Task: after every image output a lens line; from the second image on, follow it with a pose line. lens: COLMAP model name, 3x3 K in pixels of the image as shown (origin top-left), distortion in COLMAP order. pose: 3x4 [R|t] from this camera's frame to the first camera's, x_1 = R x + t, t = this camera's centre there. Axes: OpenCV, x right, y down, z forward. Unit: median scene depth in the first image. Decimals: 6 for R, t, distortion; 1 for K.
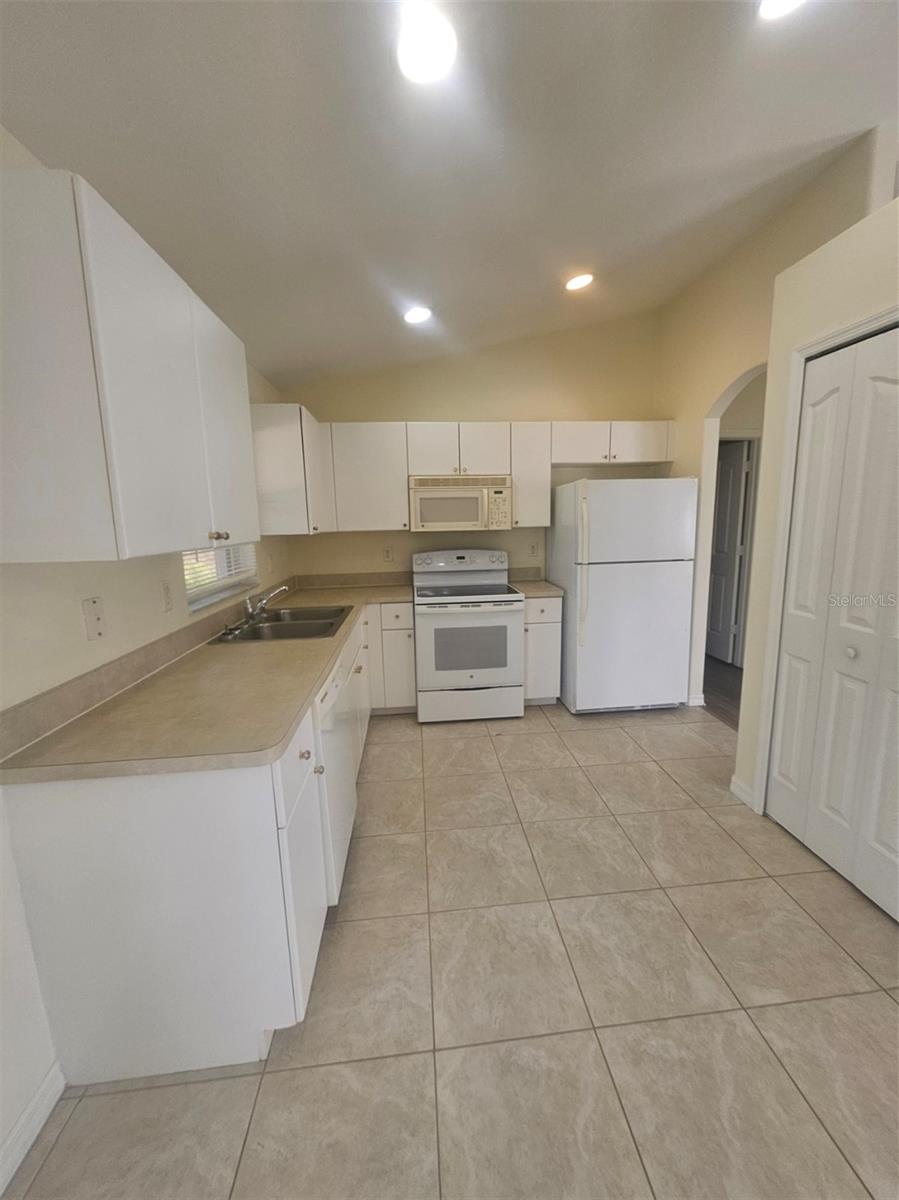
lens RADIAL K [[464.3, 0, 453.3], [0, 464.3, 593.6], [0, 0, 1]] dist [-0.006470, 0.000804]
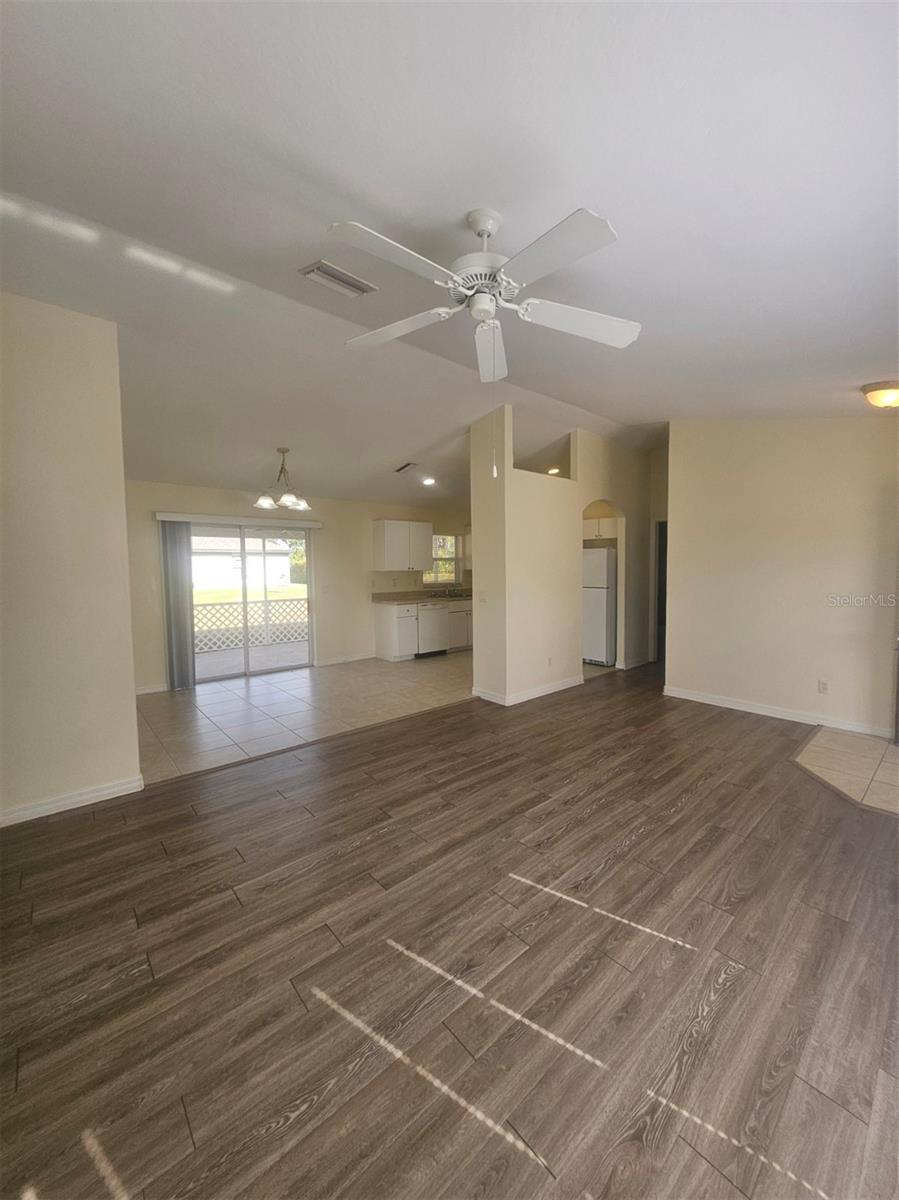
lens RADIAL K [[464.3, 0, 446.0], [0, 464.3, 604.1], [0, 0, 1]] dist [-0.006470, 0.000804]
pose [[0.563093, 0.091462, -0.821317, 1.737584], [-0.137595, 0.990360, 0.015952, 0.056659], [0.814858, 0.104026, 0.570249, -0.684127]]
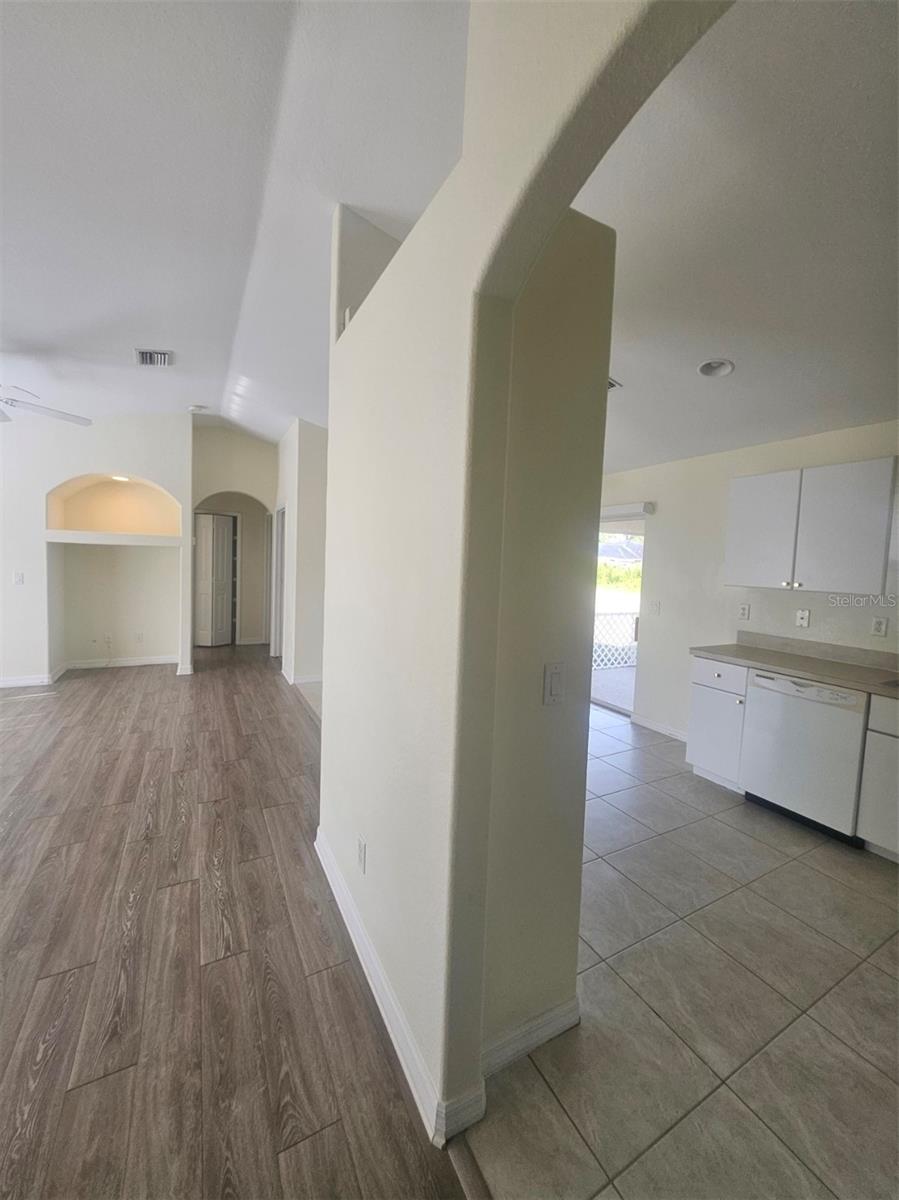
lens RADIAL K [[464.3, 0, 457.3], [0, 464.3, 589.3], [0, 0, 1]] dist [-0.006470, 0.000804]
pose [[-0.917281, 0.007336, -0.398173, 0.733923], [-0.083961, 0.973795, 0.211364, -0.183913], [0.389289, 0.227311, -0.892627, 1.008069]]
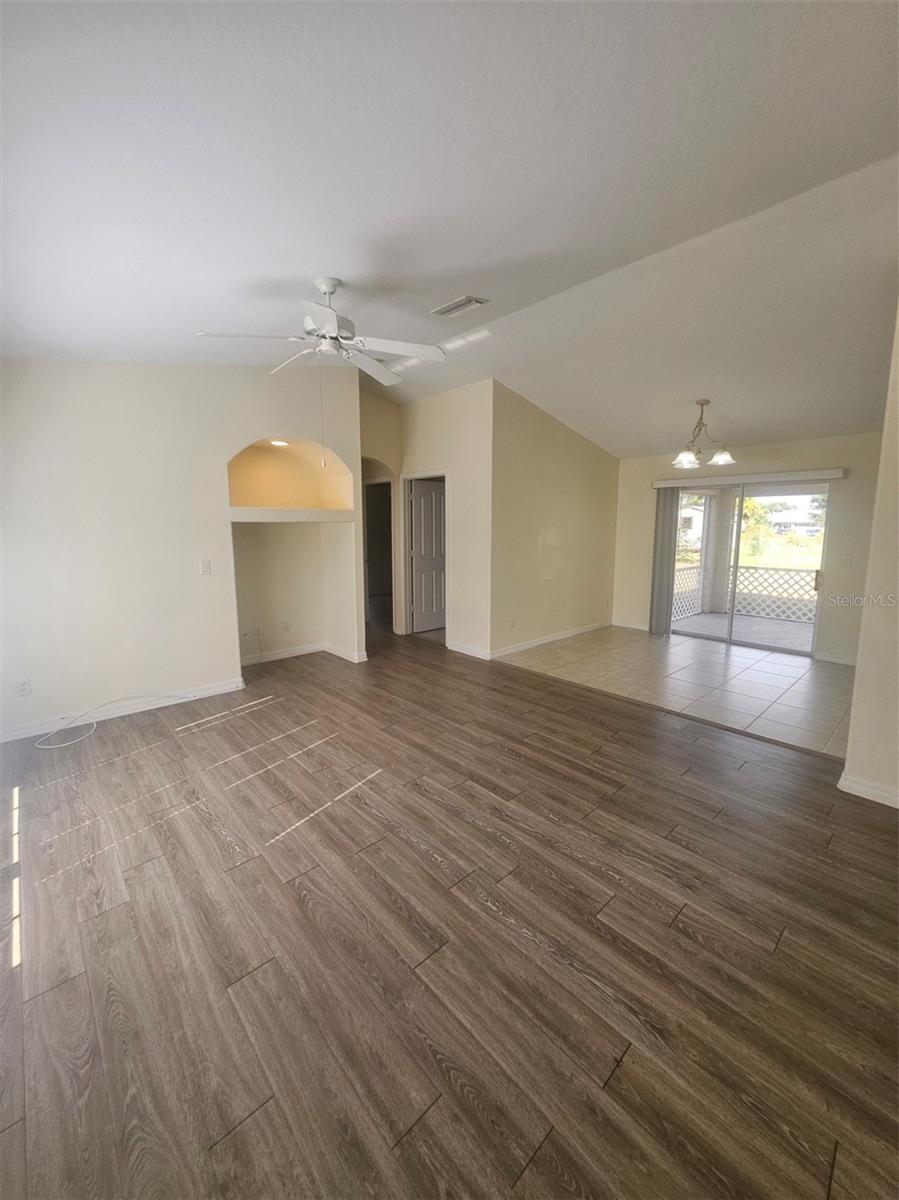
lens RADIAL K [[464.3, 0, 461.3], [0, 464.3, 592.4], [0, 0, 1]] dist [-0.006470, 0.000804]
pose [[-0.800723, 0.104680, -0.589817, 1.622751], [-0.081601, 0.956374, 0.280517, -0.125039], [0.593450, 0.272746, -0.757249, 0.487049]]
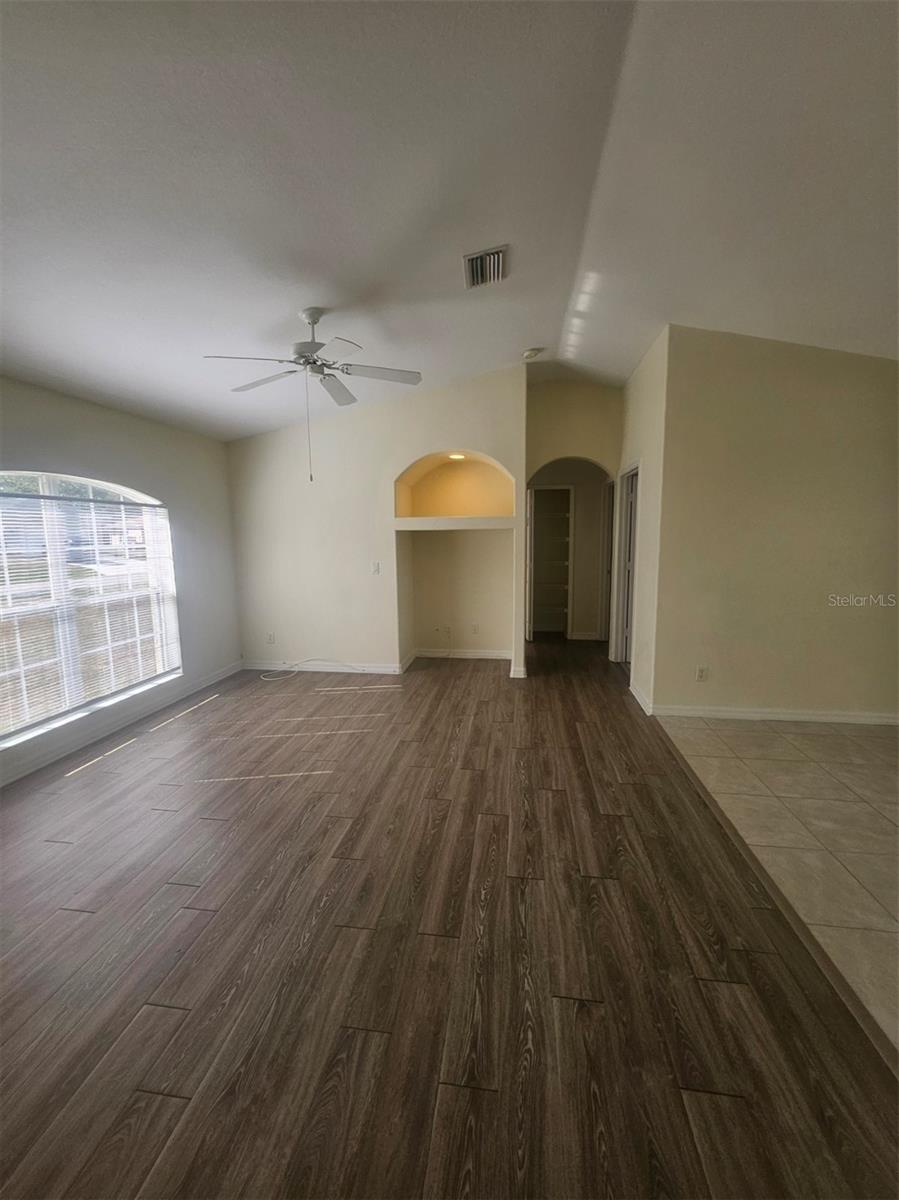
lens RADIAL K [[464.3, 0, 456.9], [0, 464.3, 595.0], [0, 0, 1]] dist [-0.006470, 0.000804]
pose [[-0.971436, -0.002891, 0.237285, 0.816669], [0.065075, 0.958348, 0.278091, -0.108144], [-0.228206, 0.285589, -0.930785, 0.506685]]
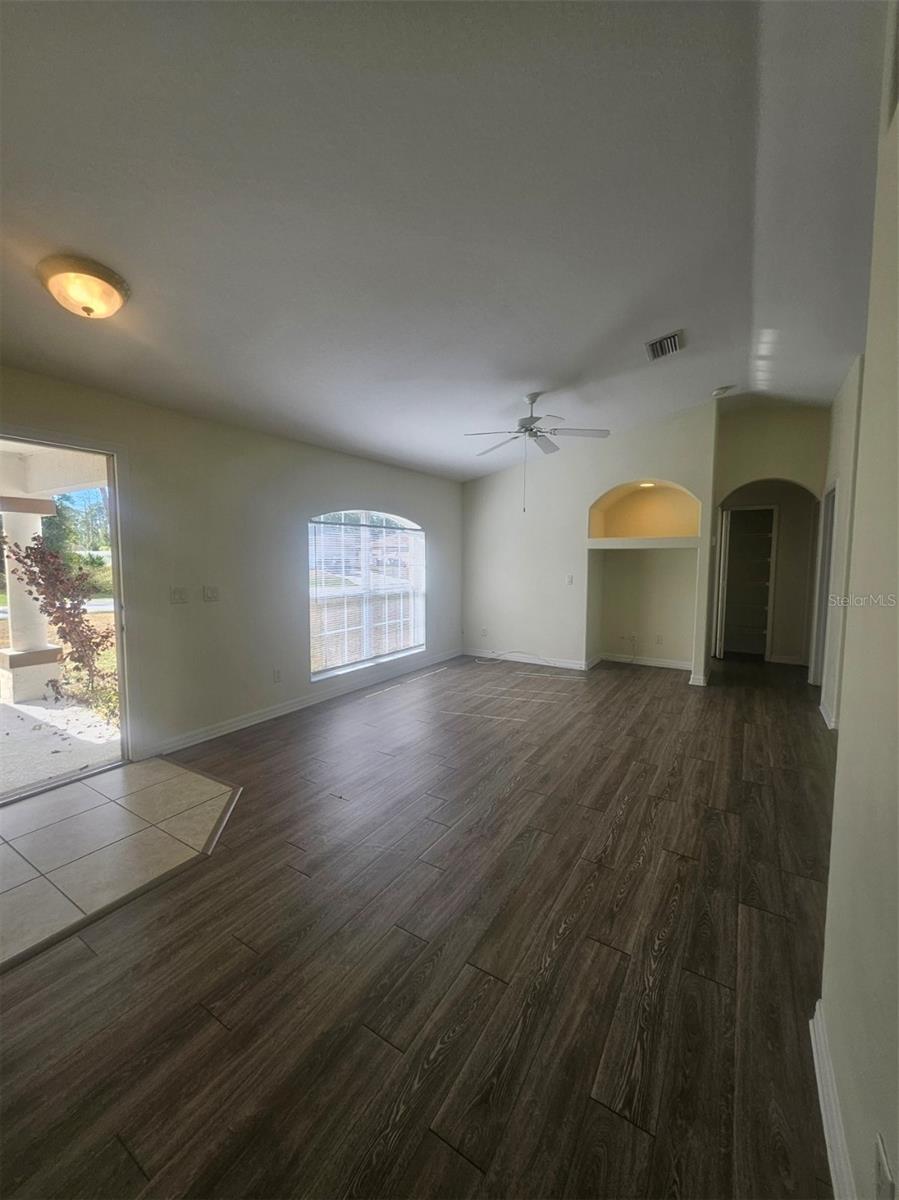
lens RADIAL K [[464.3, 0, 457.6], [0, 464.3, 593.4], [0, 0, 1]] dist [-0.006470, 0.000804]
pose [[-0.789963, -0.033199, 0.612255, 0.662940], [0.109448, 0.974862, 0.194076, -0.136914], [-0.603307, 0.220323, -0.766471, 0.806476]]
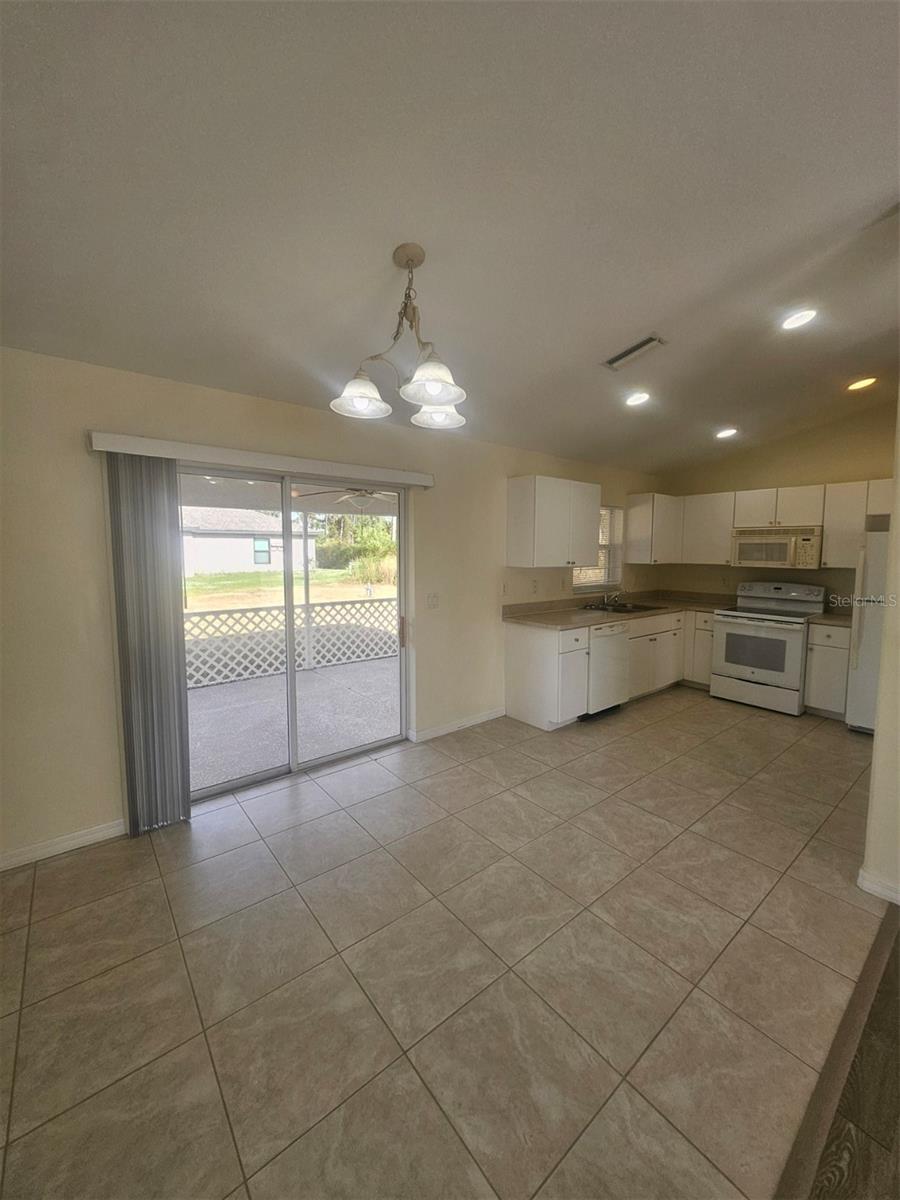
lens RADIAL K [[477.5, 0, 458.4], [0, 477.5, 587.0], [0, 0, 1]] dist [0.007436, -0.001538]
pose [[0.562552, 0.093534, -0.821454, 0.685486], [-0.149654, 0.988687, 0.010090, 0.043610], [0.813104, 0.117258, 0.570186, -0.545066]]
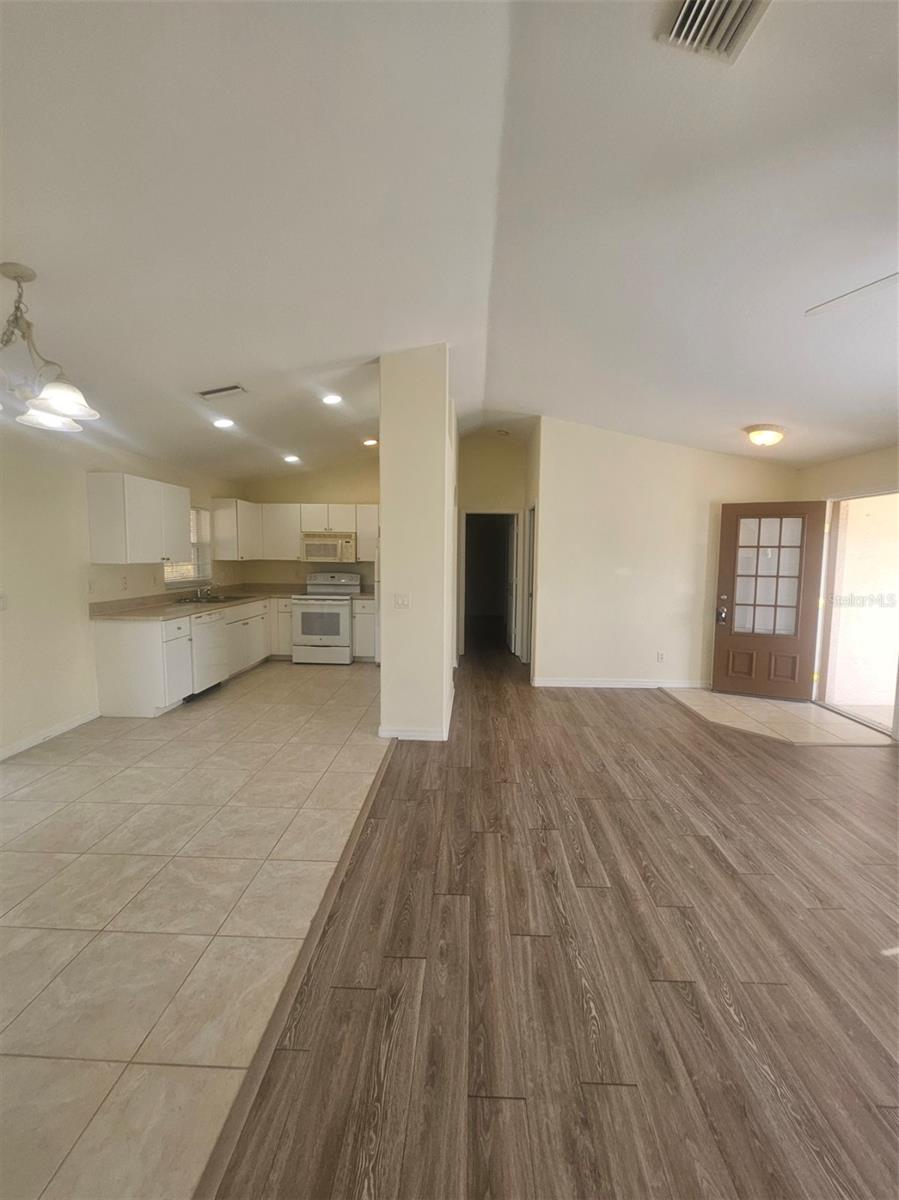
lens RADIAL K [[477.5, 0, 452.0], [0, 477.5, 591.9], [0, 0, 1]] dist [0.007436, -0.001538]
pose [[0.989088, 0.045889, -0.139998, 0.814773], [-0.056322, 0.995849, -0.071496, 0.095370], [0.136136, 0.078601, 0.987567, -0.831495]]
